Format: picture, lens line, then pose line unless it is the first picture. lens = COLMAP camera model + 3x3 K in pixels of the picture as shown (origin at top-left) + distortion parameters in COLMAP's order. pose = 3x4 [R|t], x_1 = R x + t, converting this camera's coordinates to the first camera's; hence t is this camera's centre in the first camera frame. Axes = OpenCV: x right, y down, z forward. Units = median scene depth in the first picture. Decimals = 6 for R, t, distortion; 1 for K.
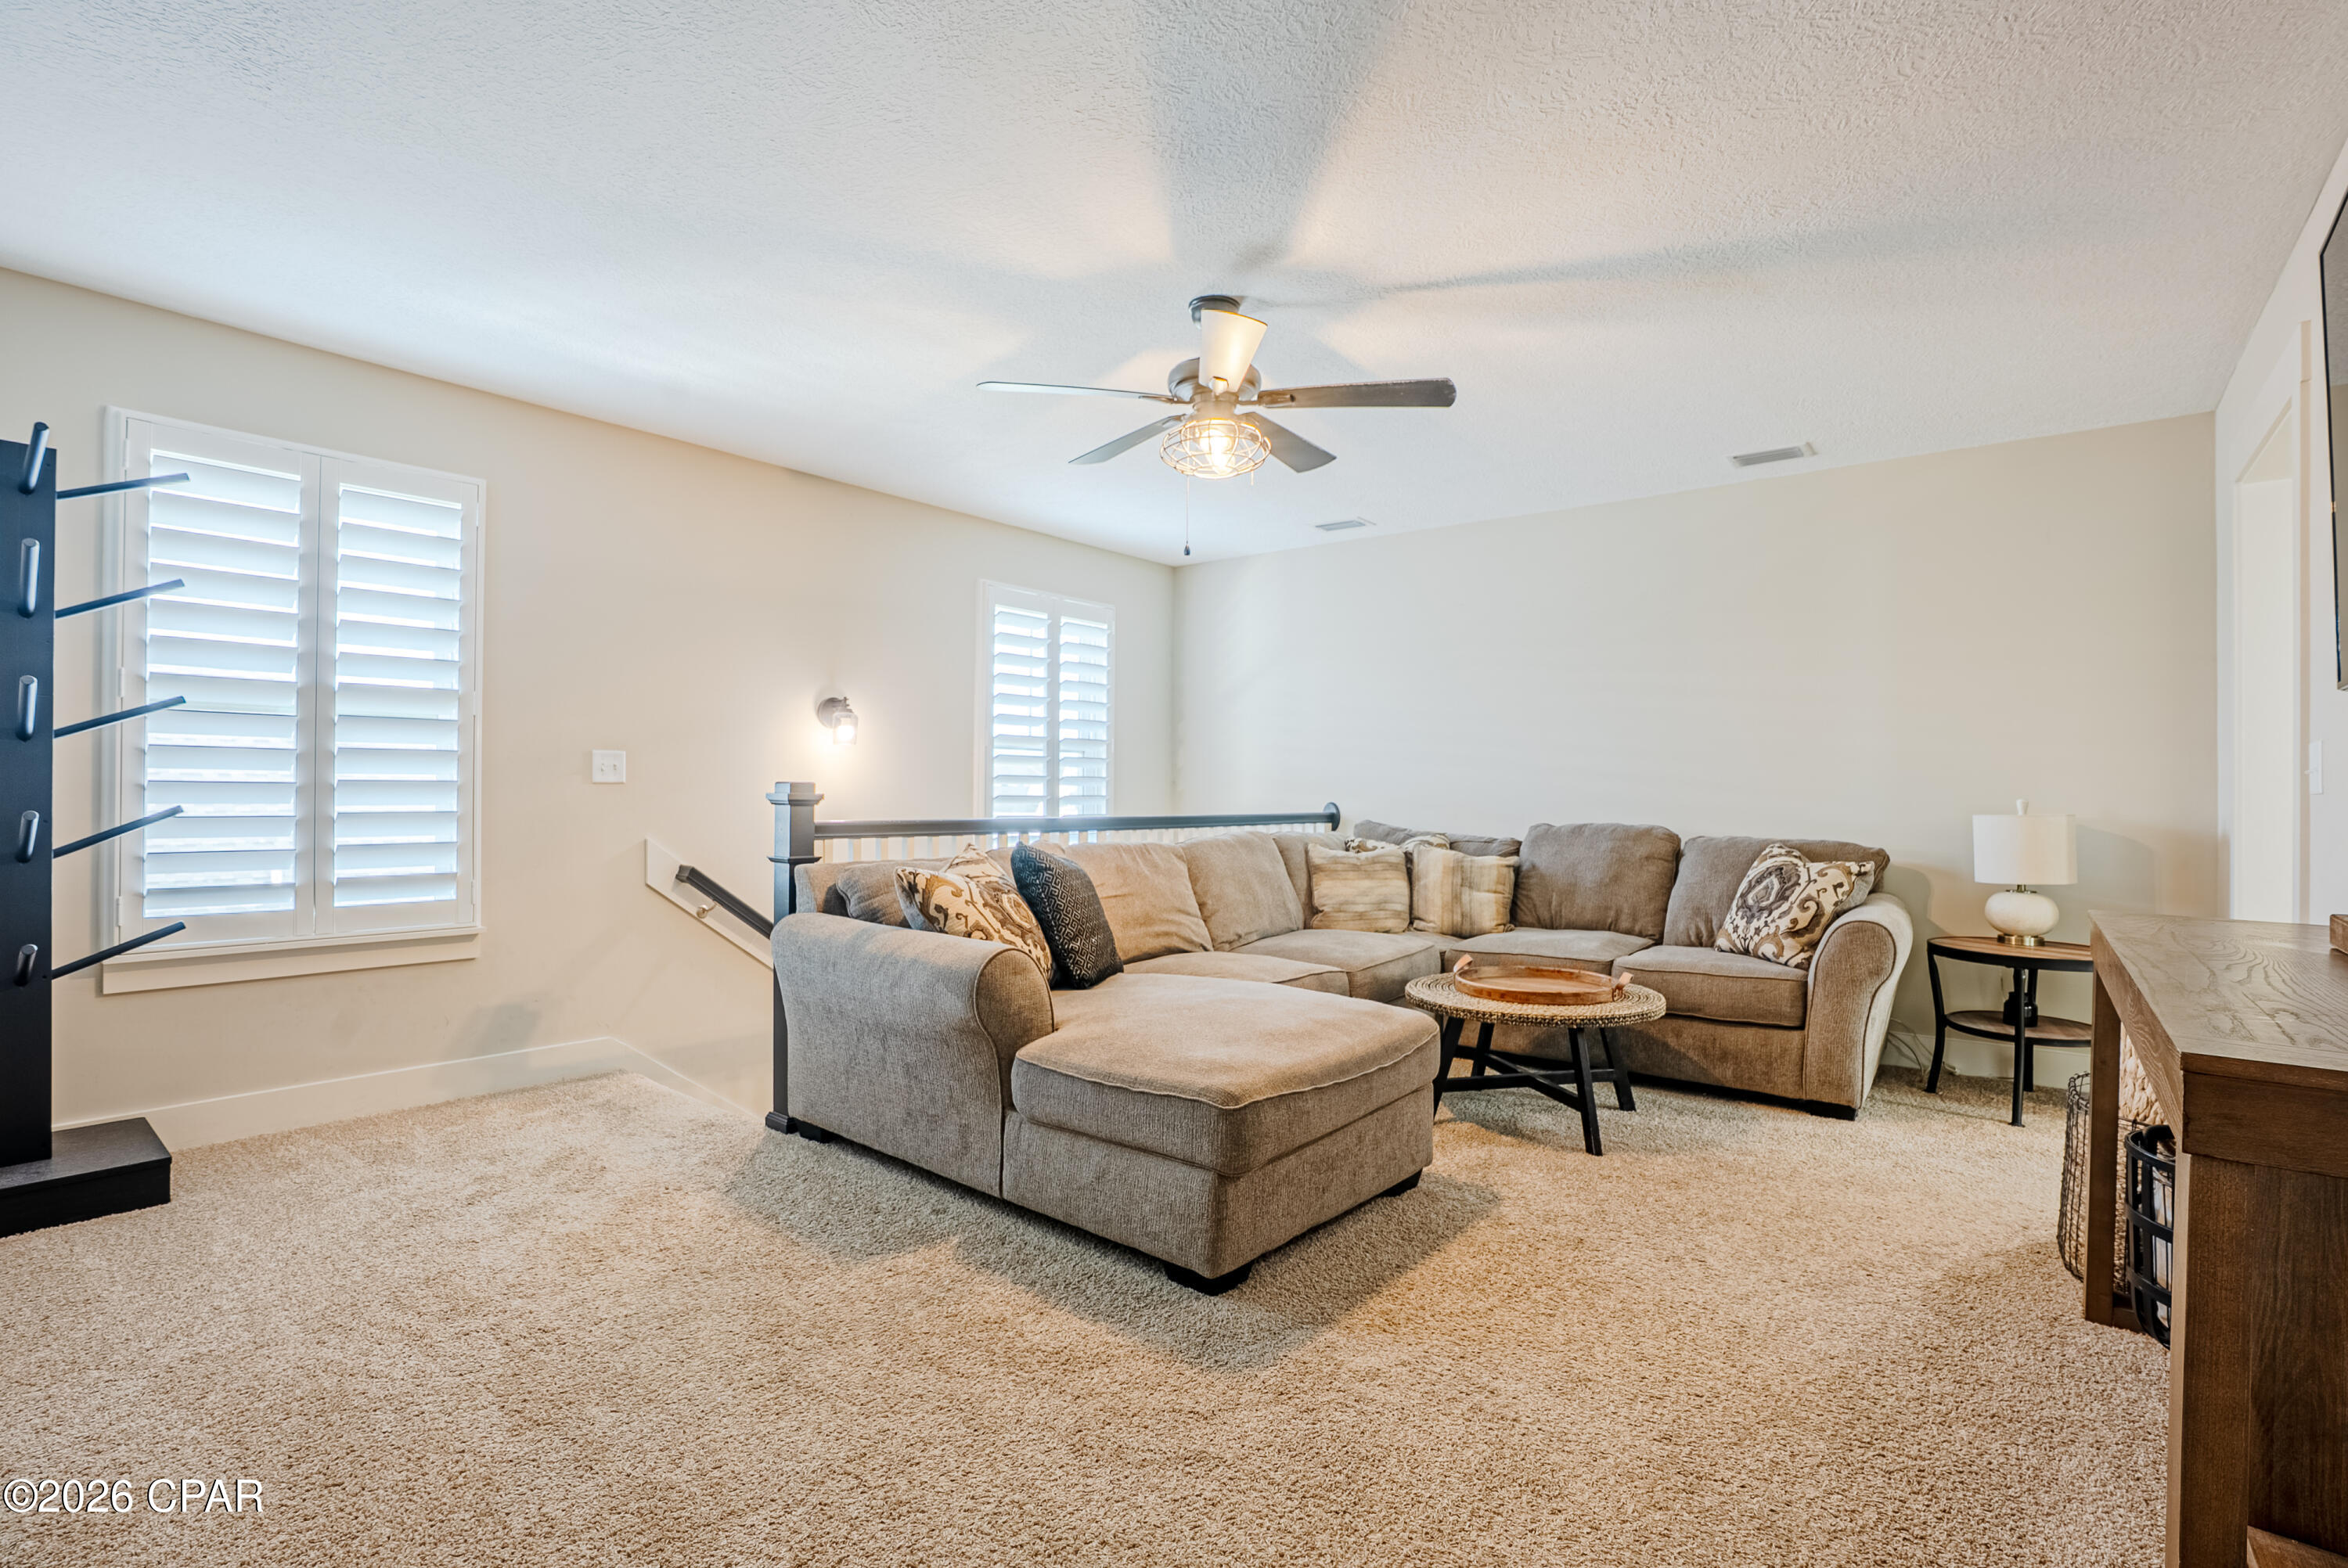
lens RADIAL K [[1085.0, 0, 1180.3], [0, 1085.0, 782.8], [0, 0, 1]] dist [-0.073932, 0.030592]
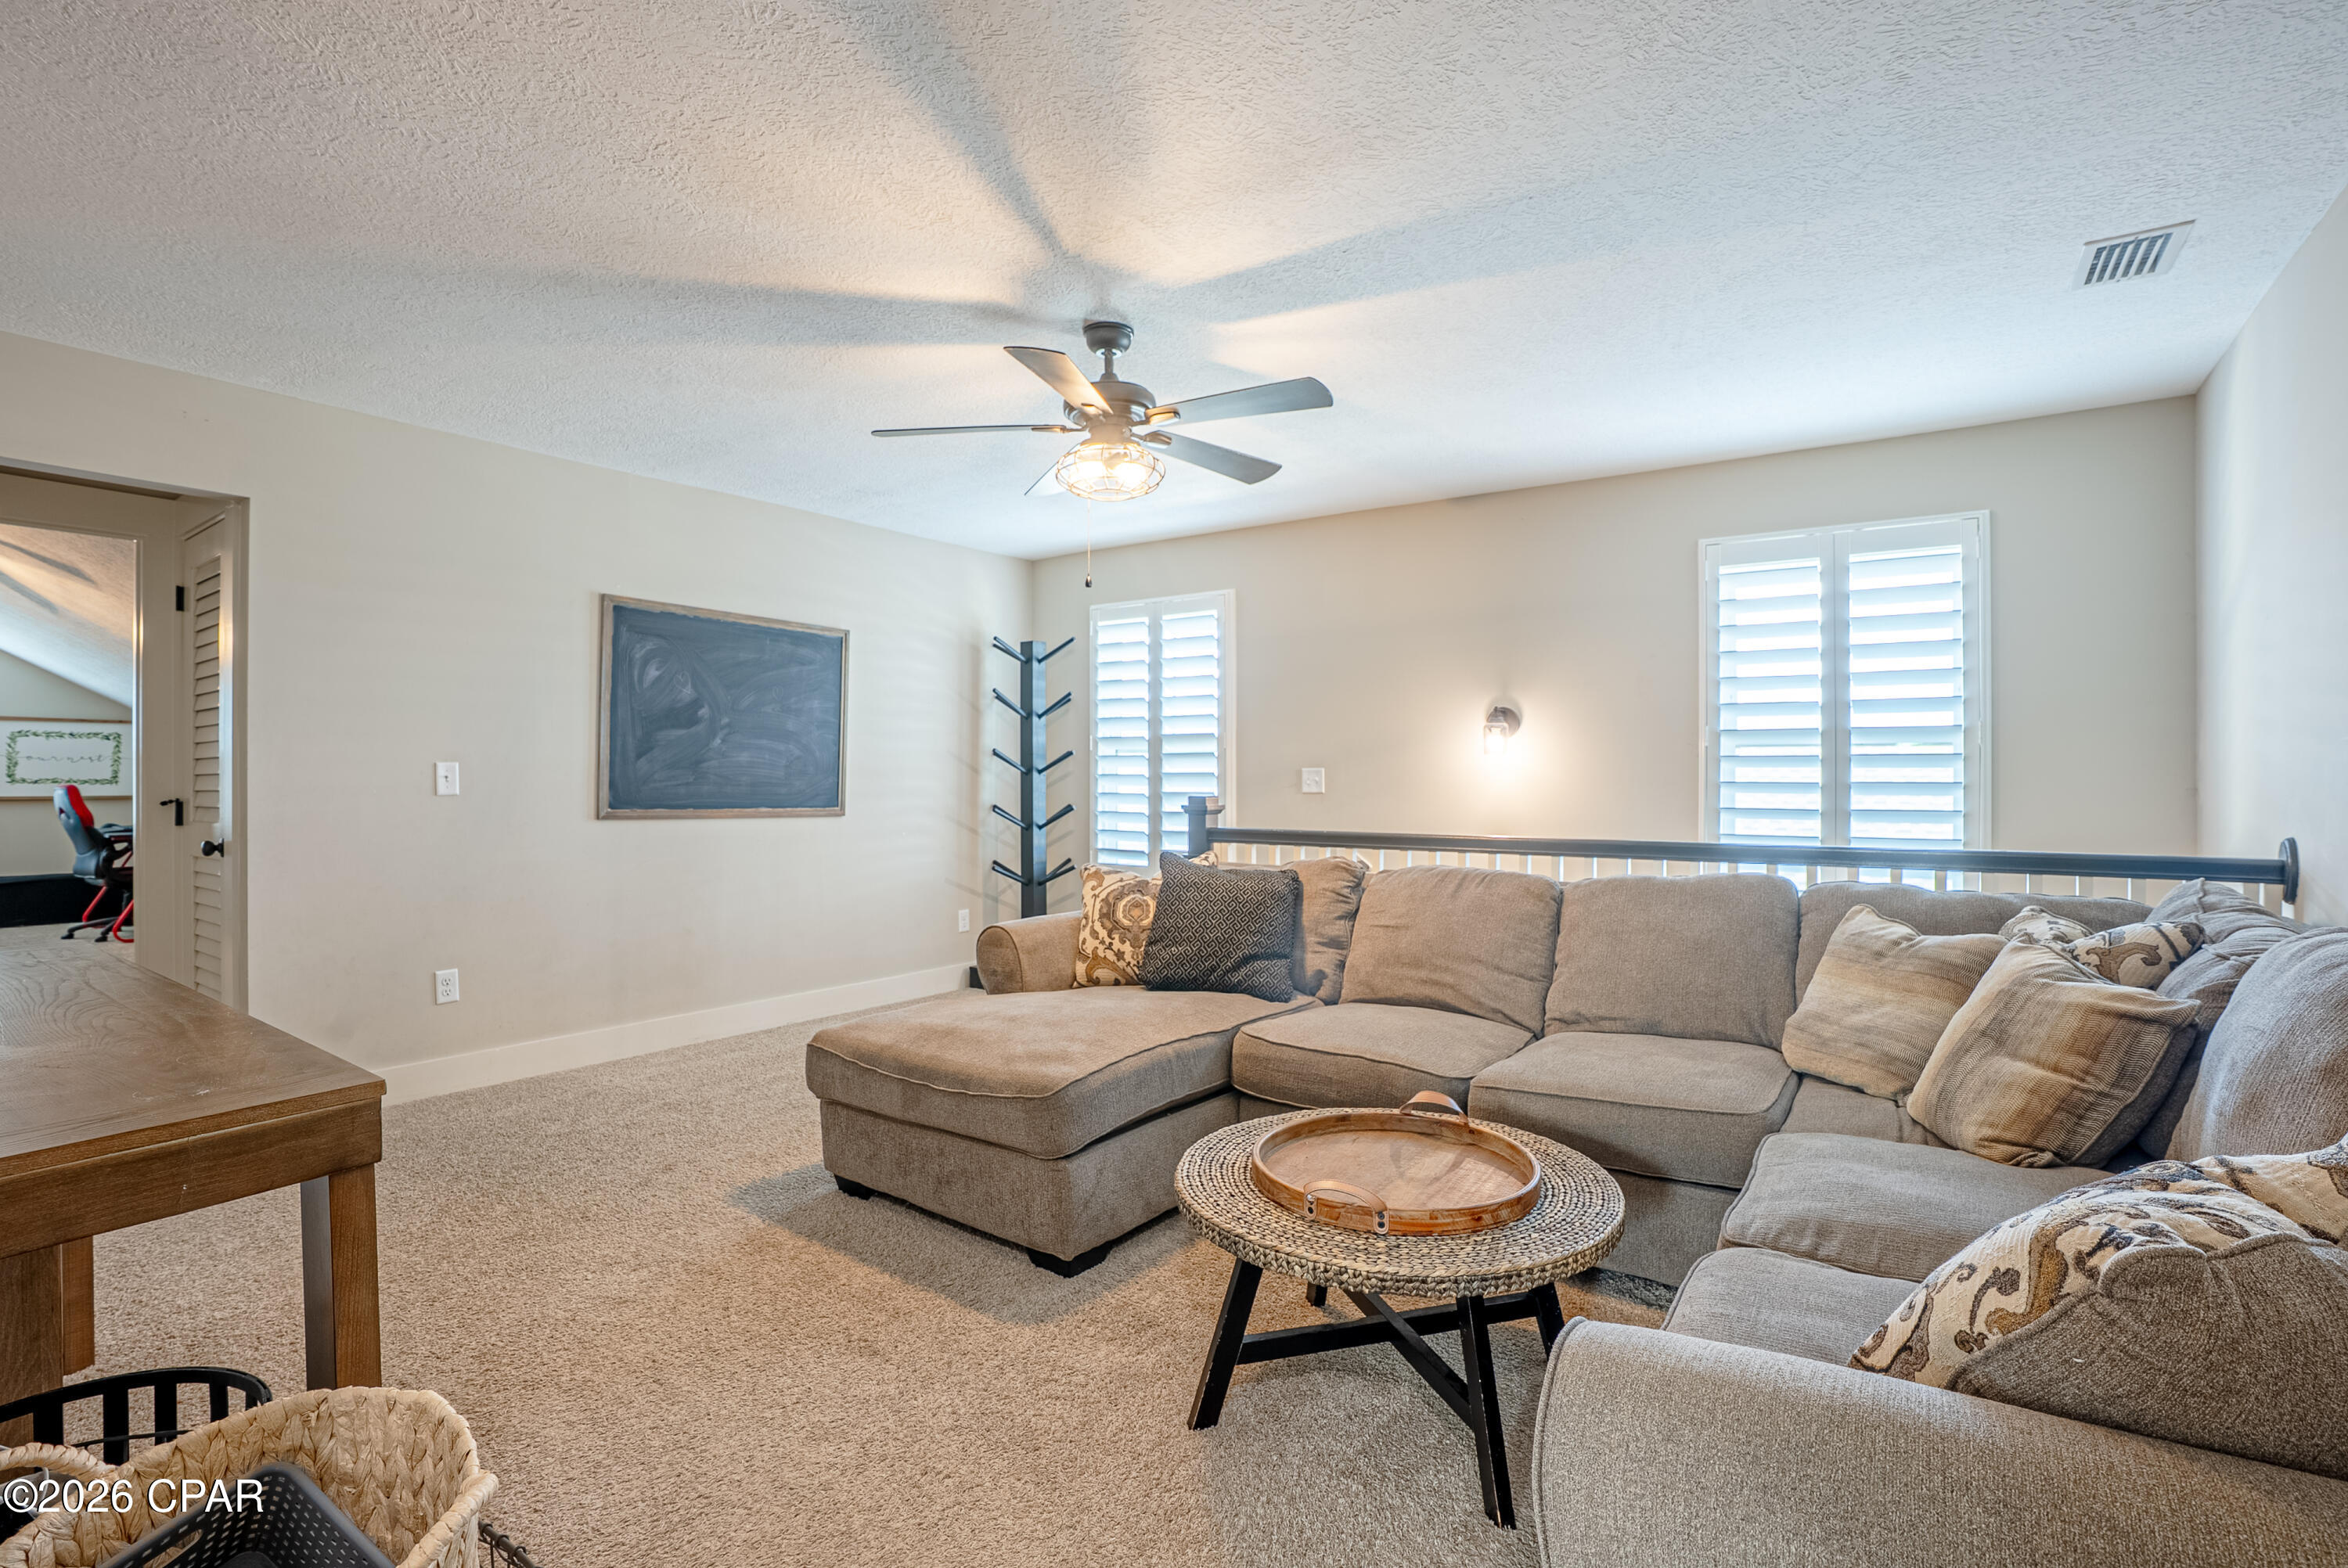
lens RADIAL K [[1085.0, 0, 1180.3], [0, 1085.0, 782.8], [0, 0, 1]] dist [-0.073932, 0.030592]
pose [[0.074468, -0.000801, -0.997223, 0.810639], [0.010163, 0.999948, -0.000044, -0.014718], [0.997172, -0.010132, 0.074473, 0.768320]]
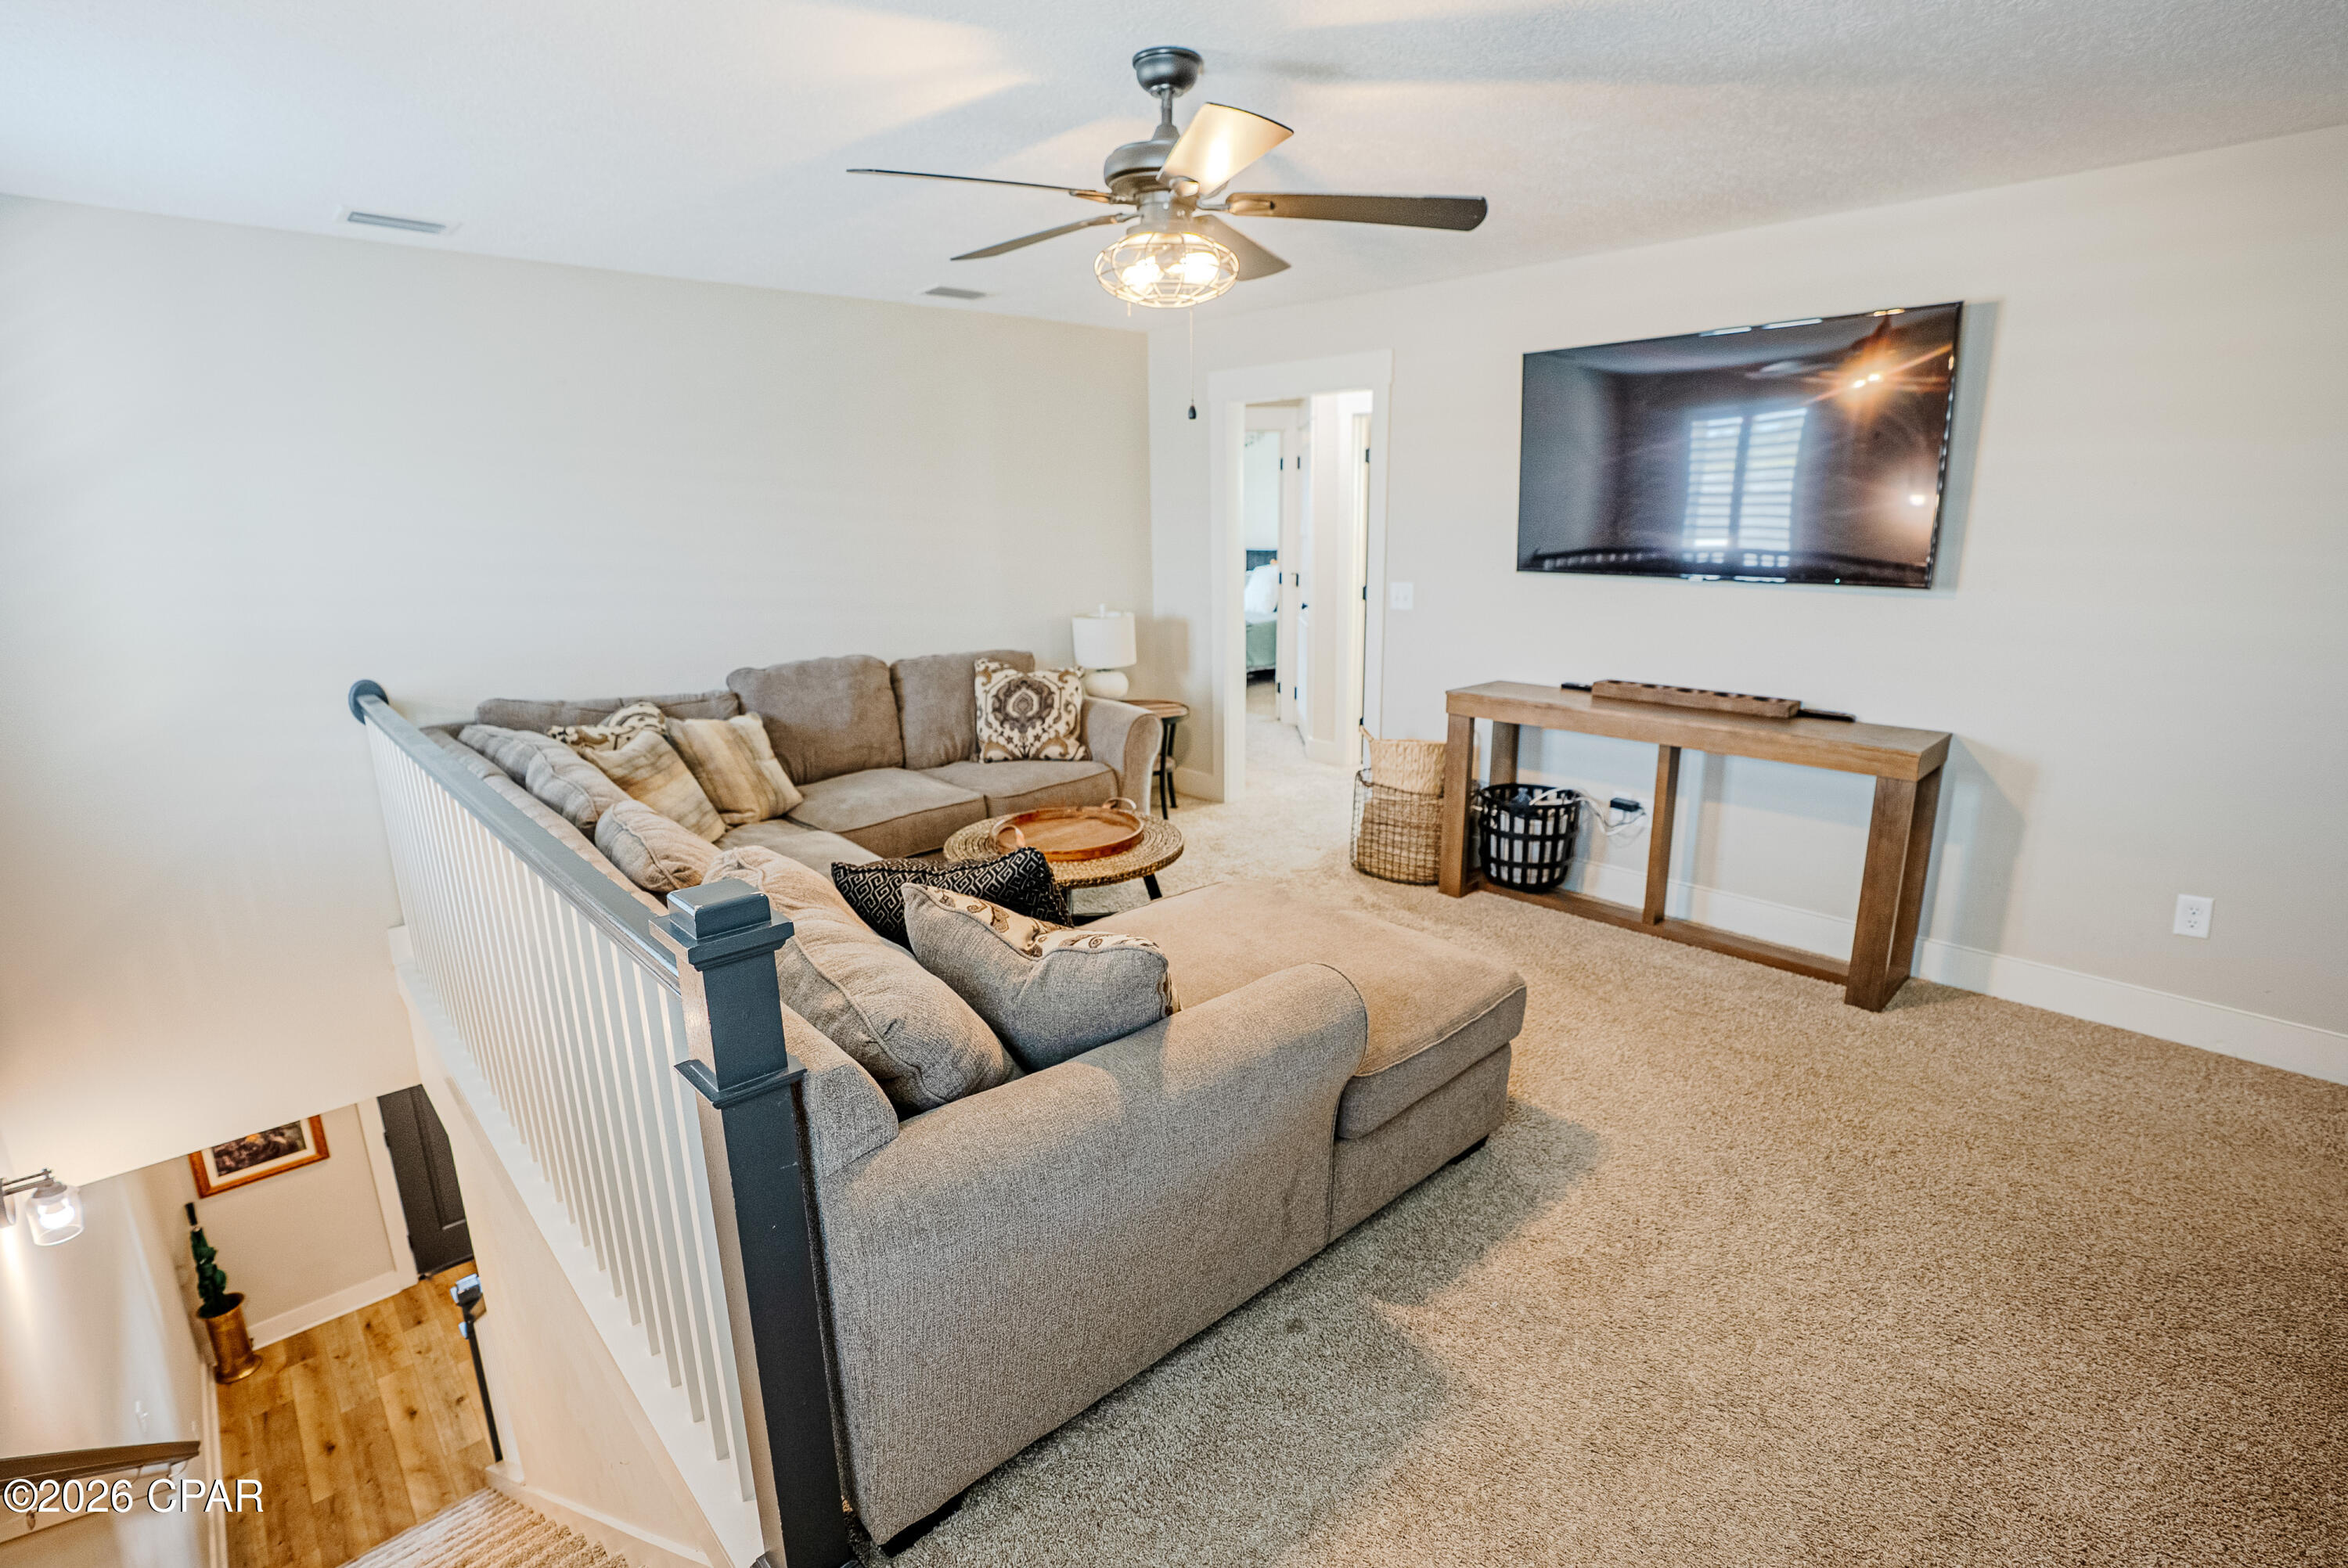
lens RADIAL K [[1085.0, 0, 1180.3], [0, 1085.0, 782.8], [0, 0, 1]] dist [-0.073932, 0.030592]
pose [[0.138103, -0.252556, 0.957676, -0.599504], [0.003893, 0.967072, 0.254473, -0.117510], [-0.990410, -0.031415, 0.134539, 0.683240]]
